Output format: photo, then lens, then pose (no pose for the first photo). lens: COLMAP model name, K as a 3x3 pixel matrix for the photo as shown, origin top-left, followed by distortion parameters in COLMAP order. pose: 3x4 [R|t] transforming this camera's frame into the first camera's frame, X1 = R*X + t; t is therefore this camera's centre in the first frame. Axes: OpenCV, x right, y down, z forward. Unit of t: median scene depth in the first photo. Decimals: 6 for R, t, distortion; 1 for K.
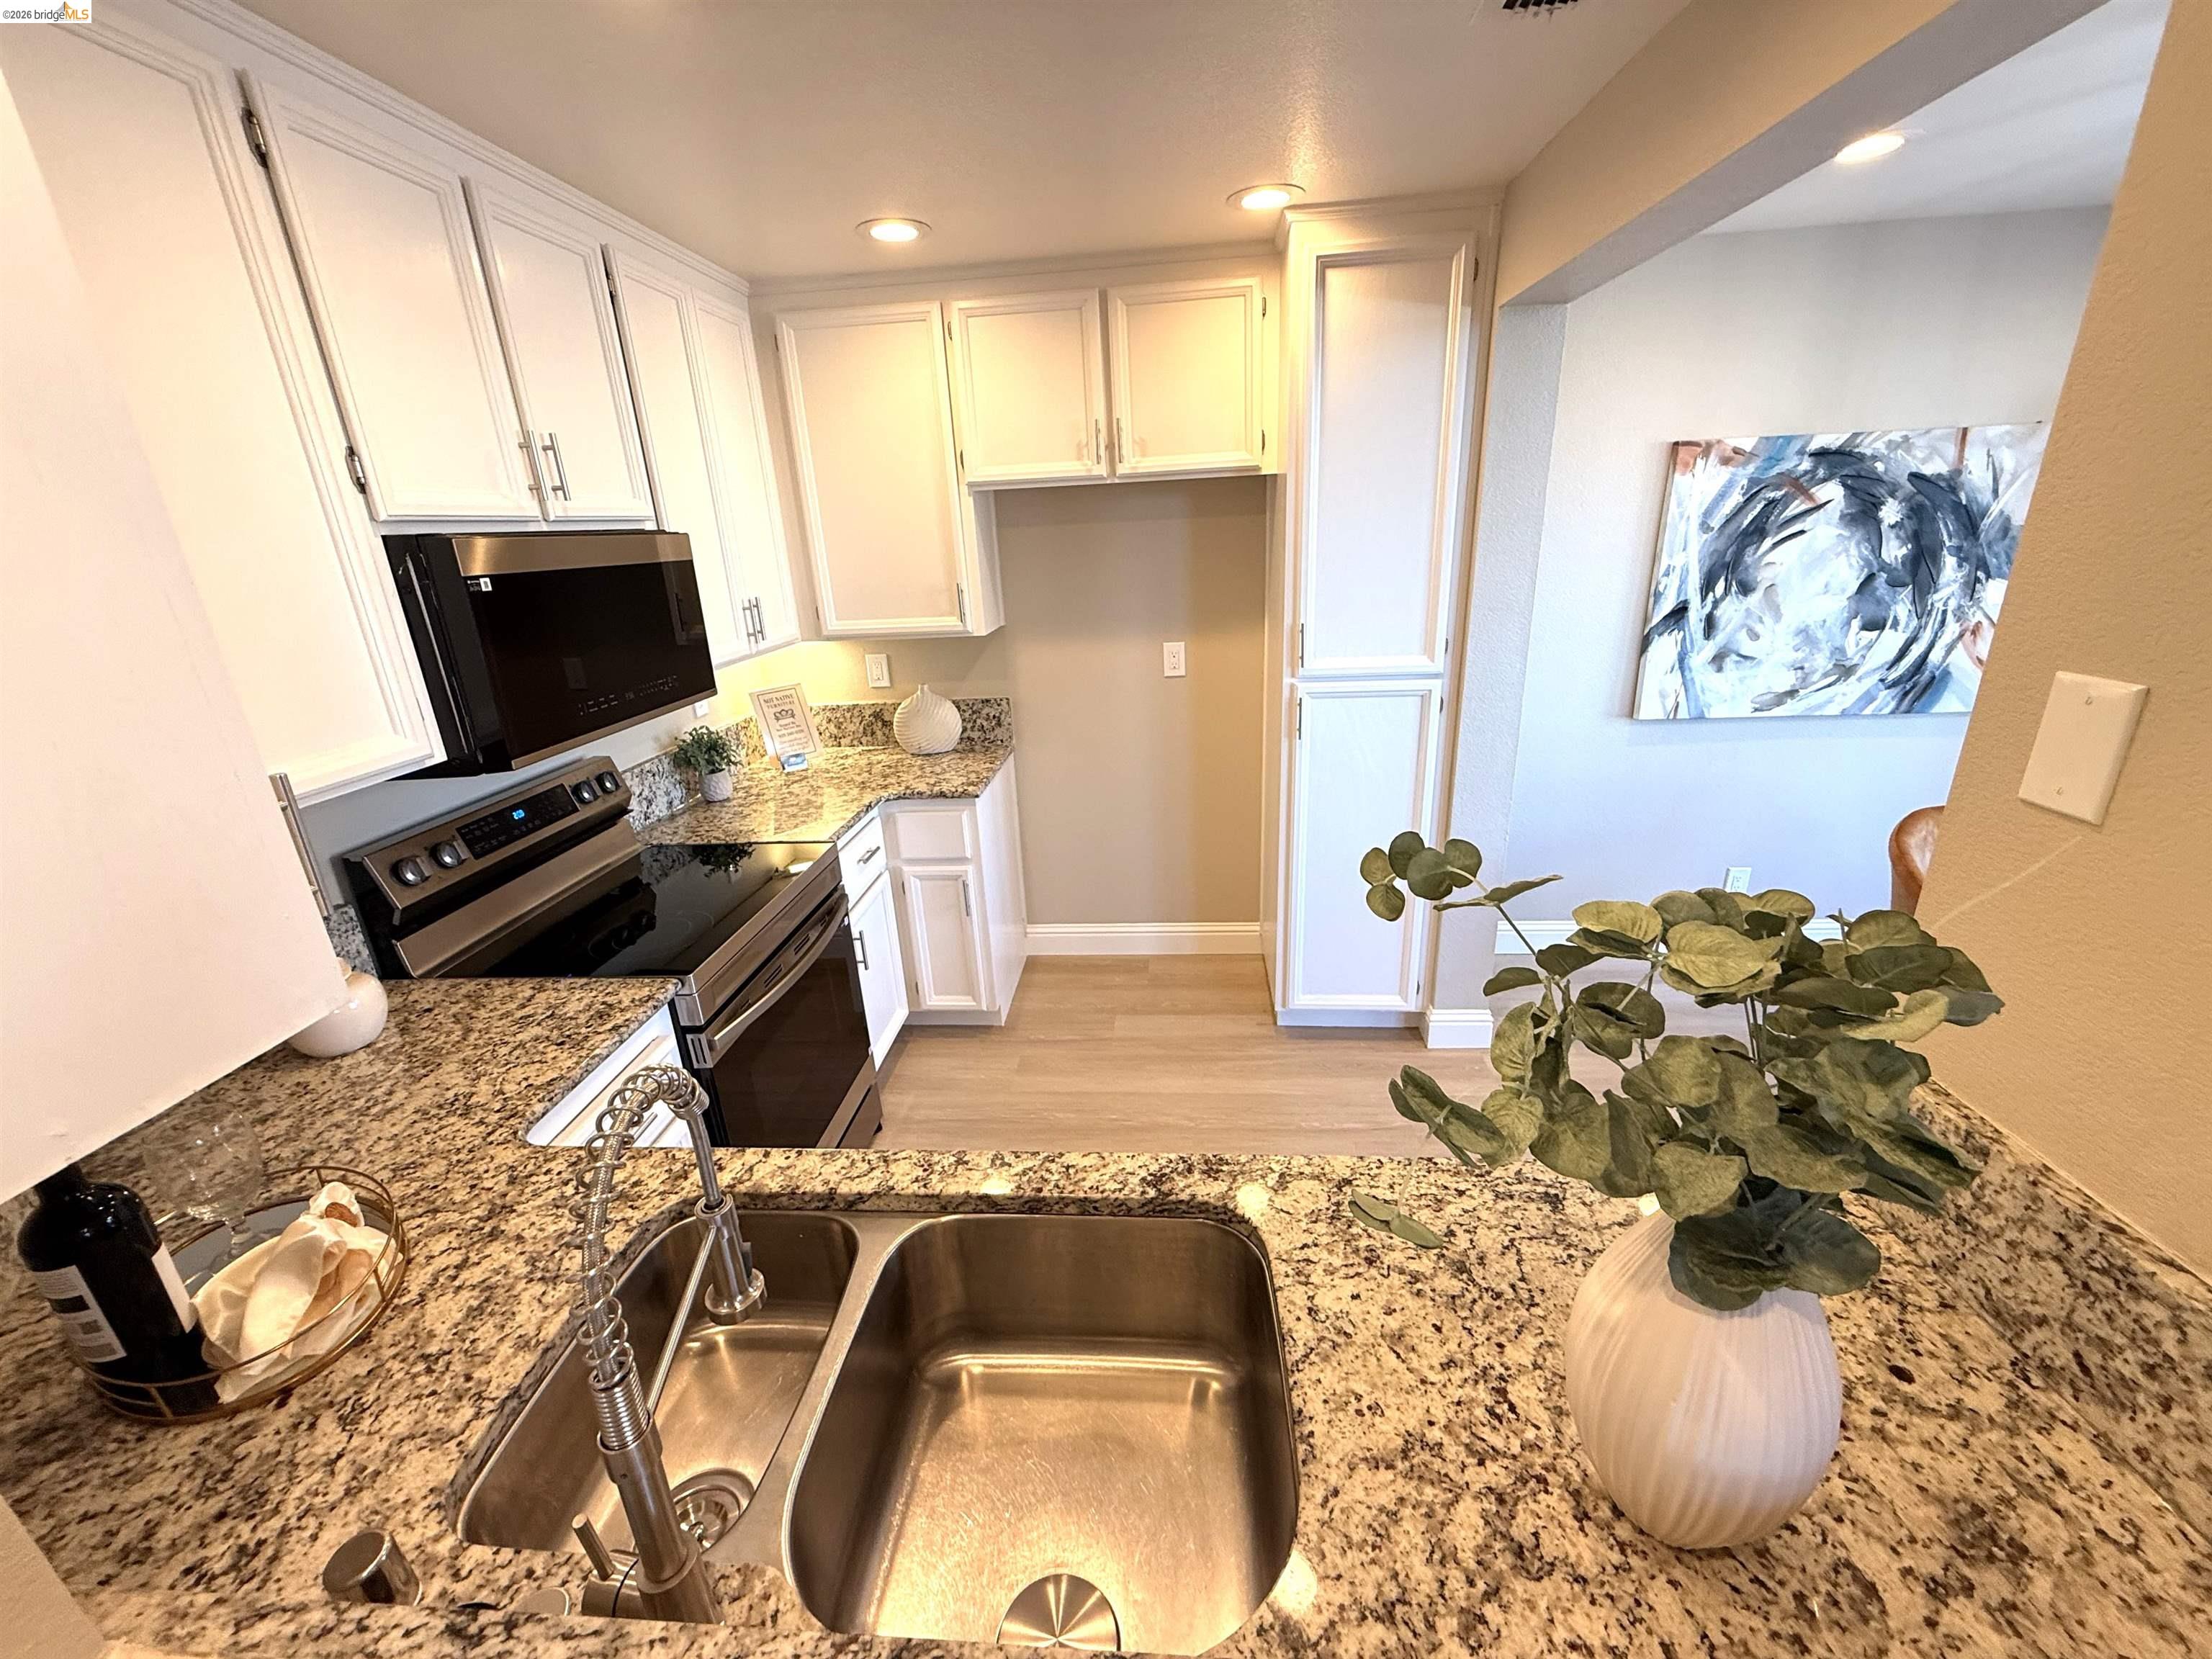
lens RADIAL K [[880.1, 0, 1103.6], [0, 880.1, 829.2], [0, 0, 1]] dist [0.001982, -0.000274]
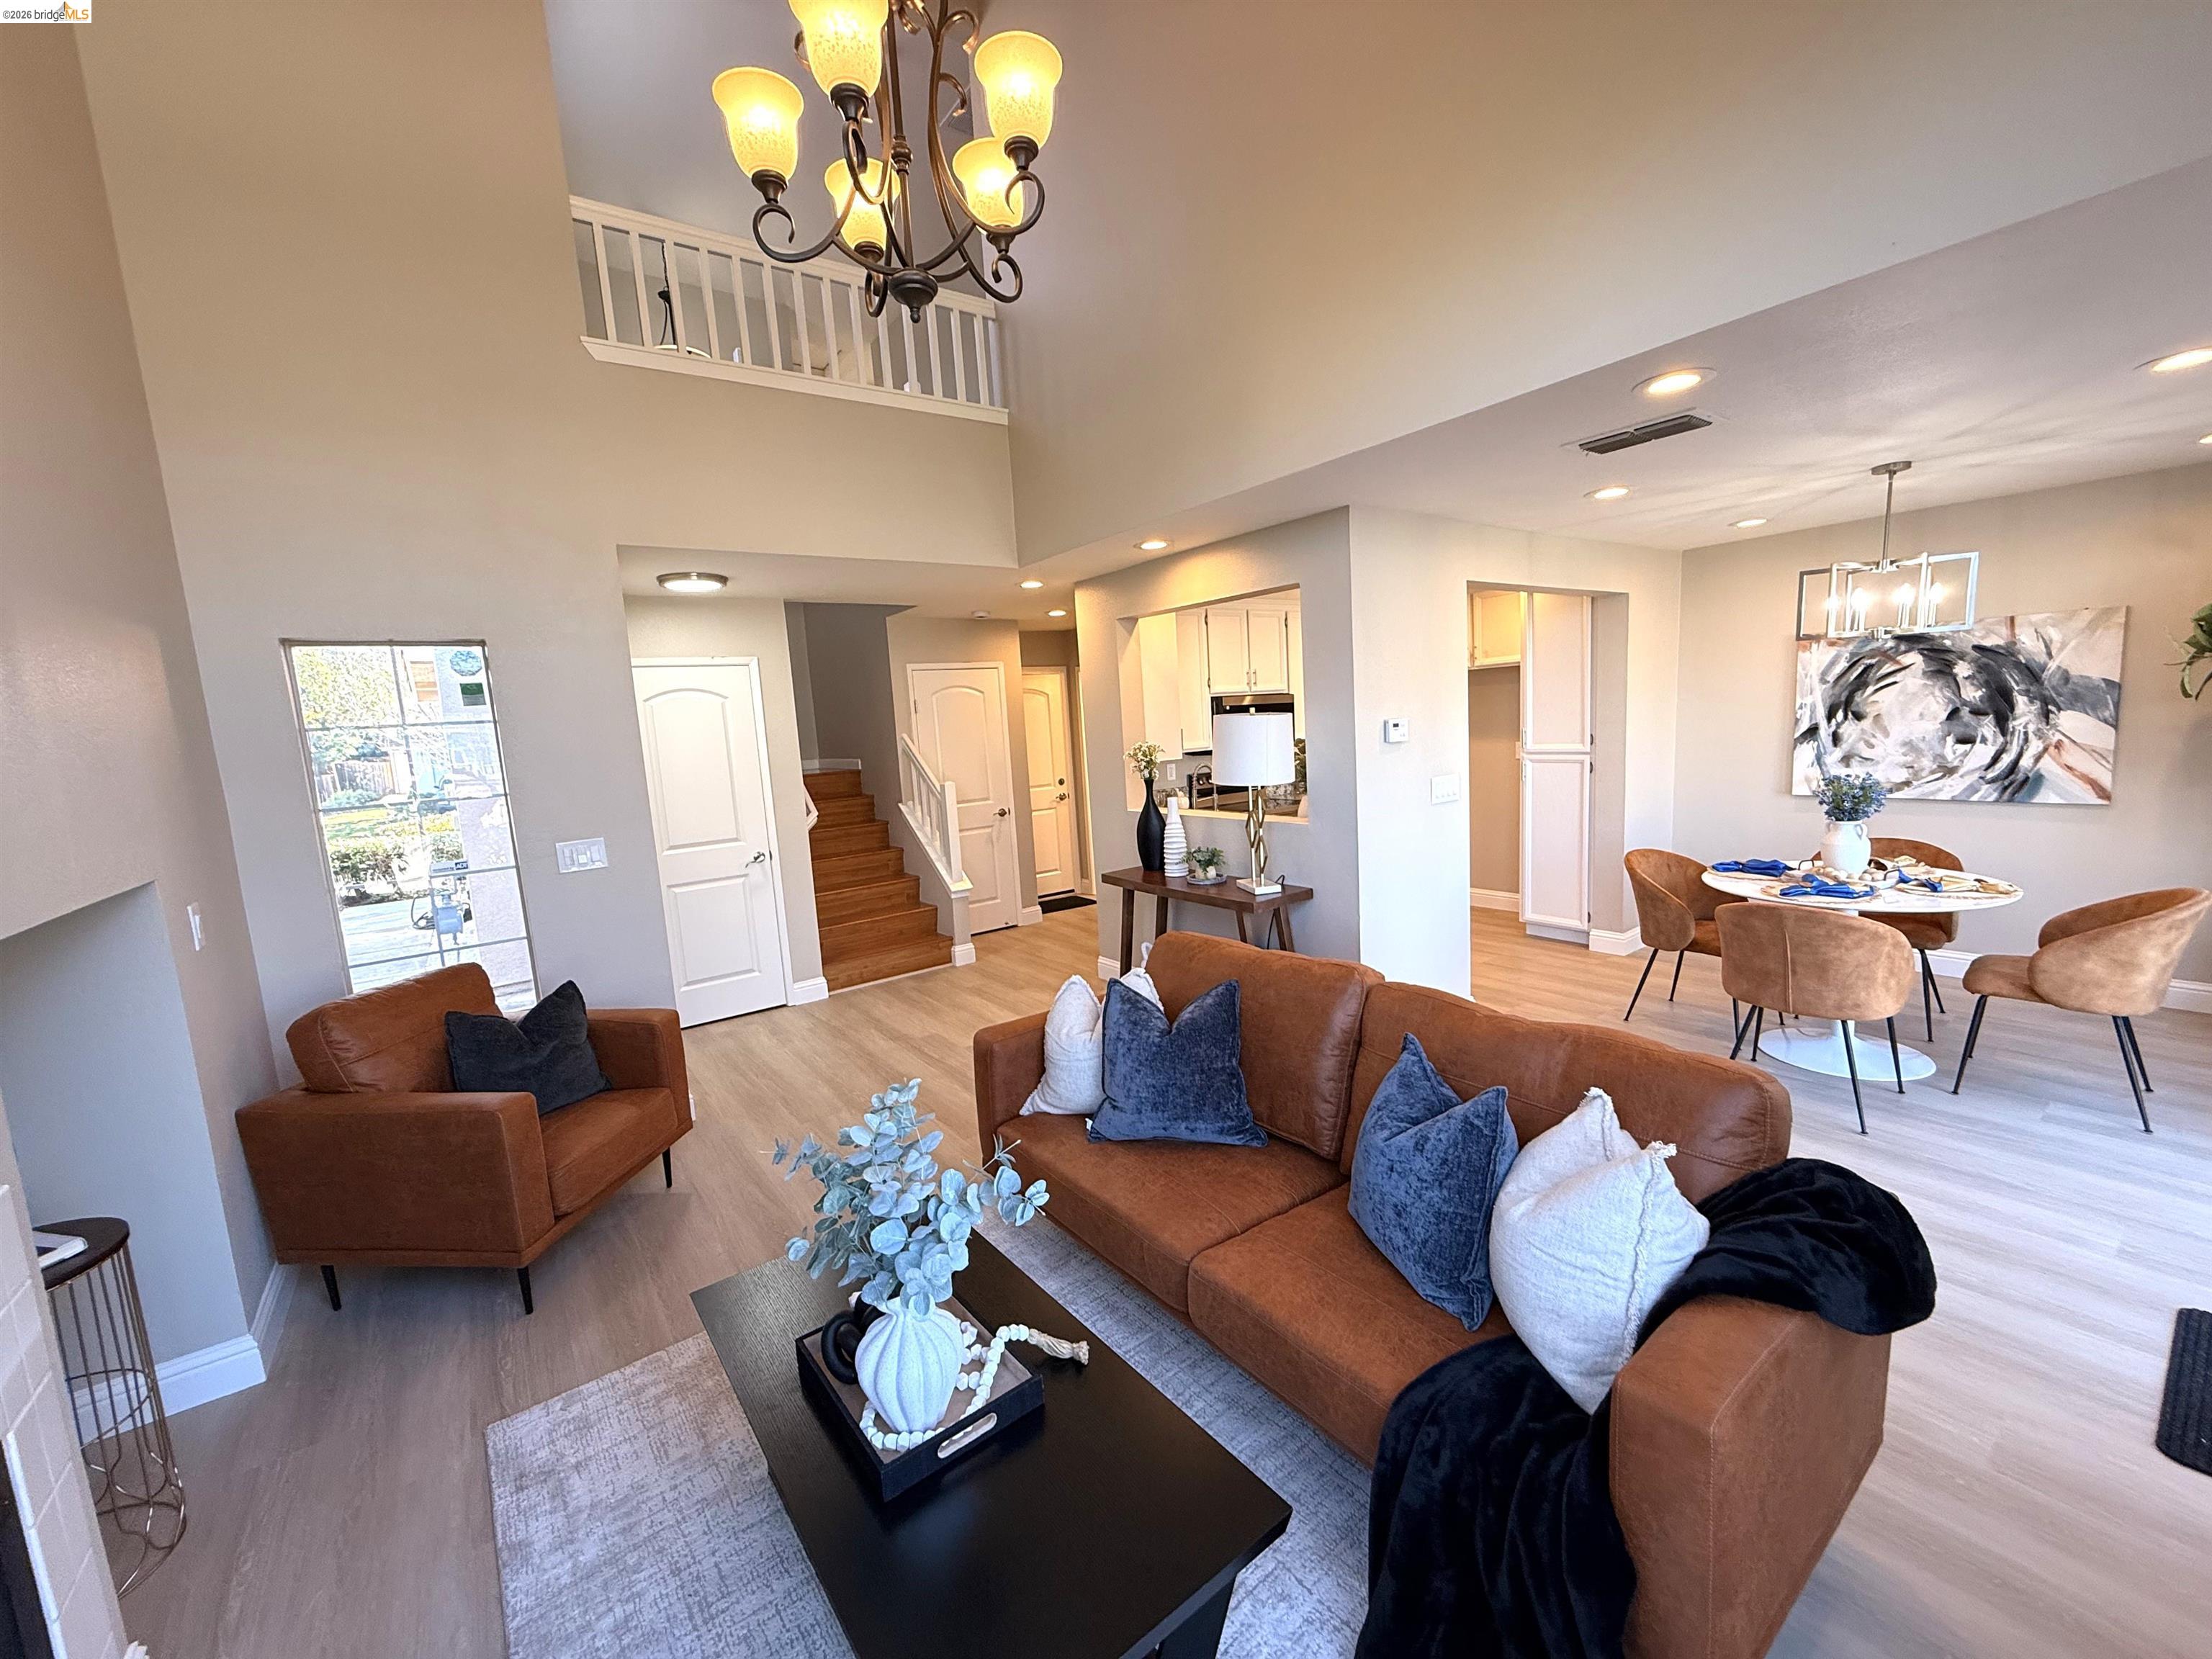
lens RADIAL K [[880.1, 0, 1103.2], [0, 880.1, 831.5], [0, 0, 1]] dist [0.001982, -0.000274]
pose [[0.652467, 0.104497, -0.750578, 1.102368], [-0.223276, 0.972991, -0.058629, 0.352358], [0.724179, 0.205839, 0.658176, -1.075067]]
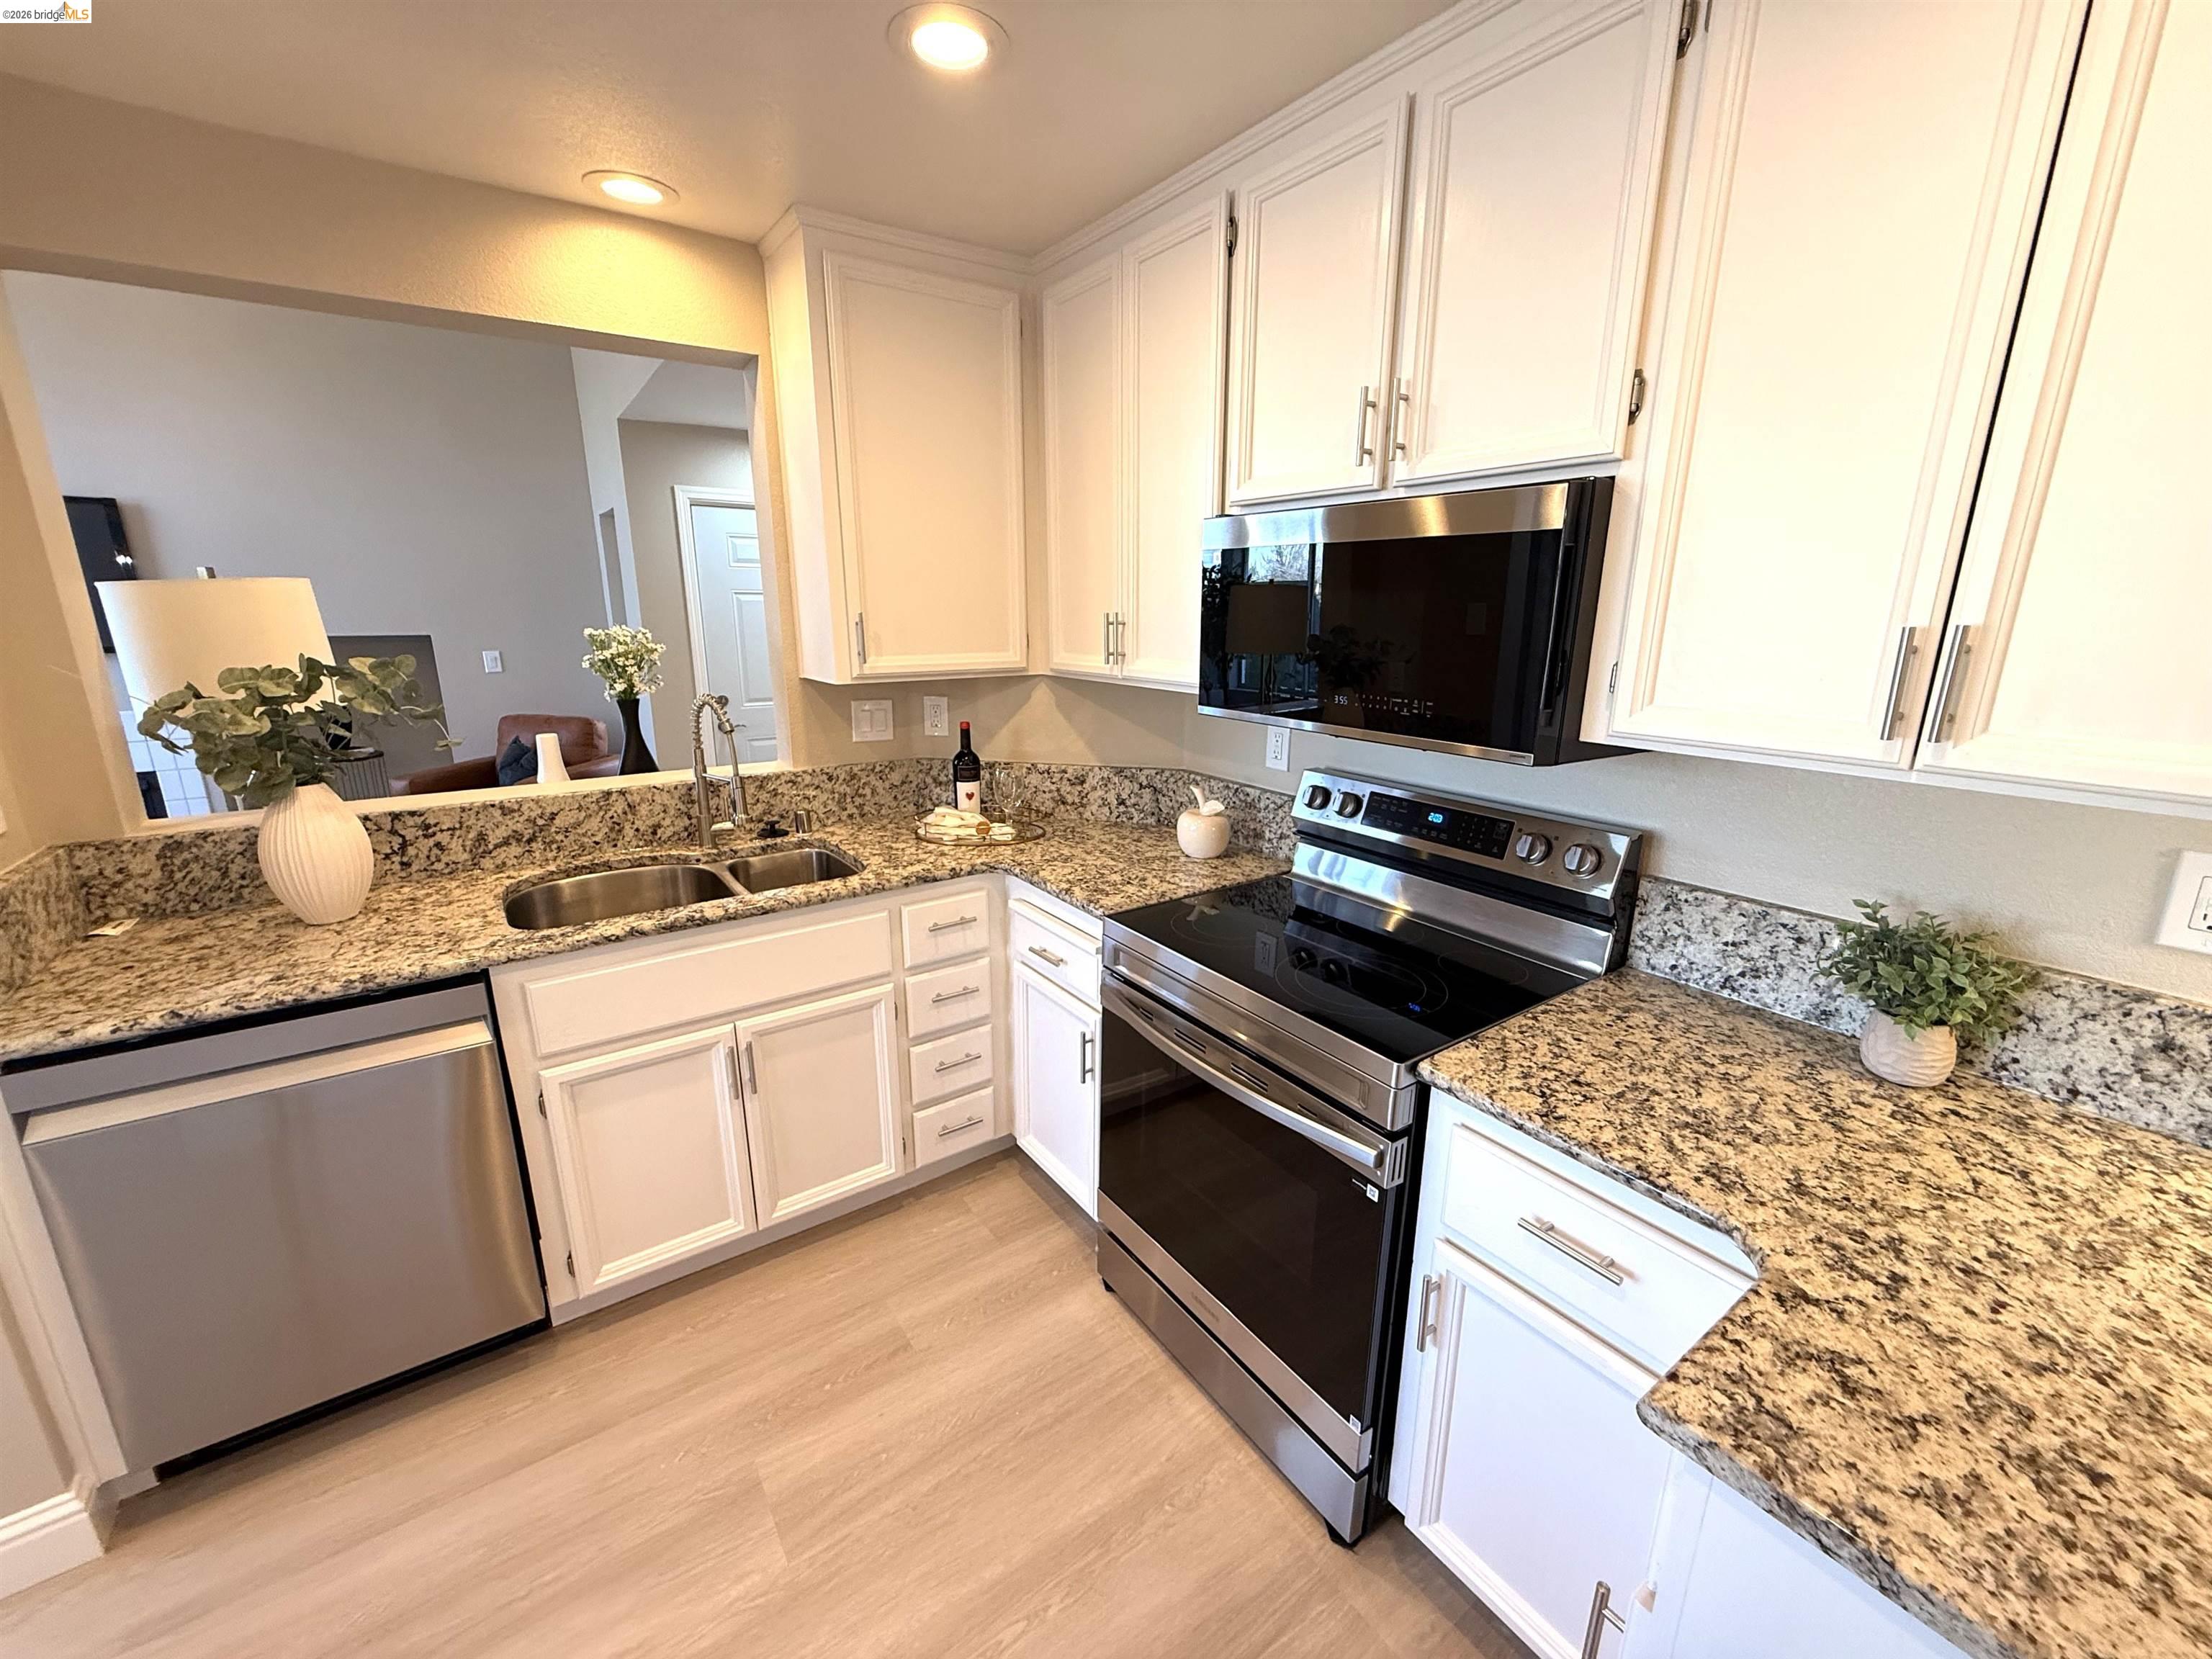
lens RADIAL K [[880.1, 0, 1101.5], [0, 880.1, 834.9], [0, 0, 1]] dist [0.001982, -0.000274]
pose [[-0.769450, 0.205167, -0.604858, 0.105517], [-0.178863, 0.839897, 0.512427, -0.284475], [0.613151, 0.502474, -0.609562, 0.950875]]
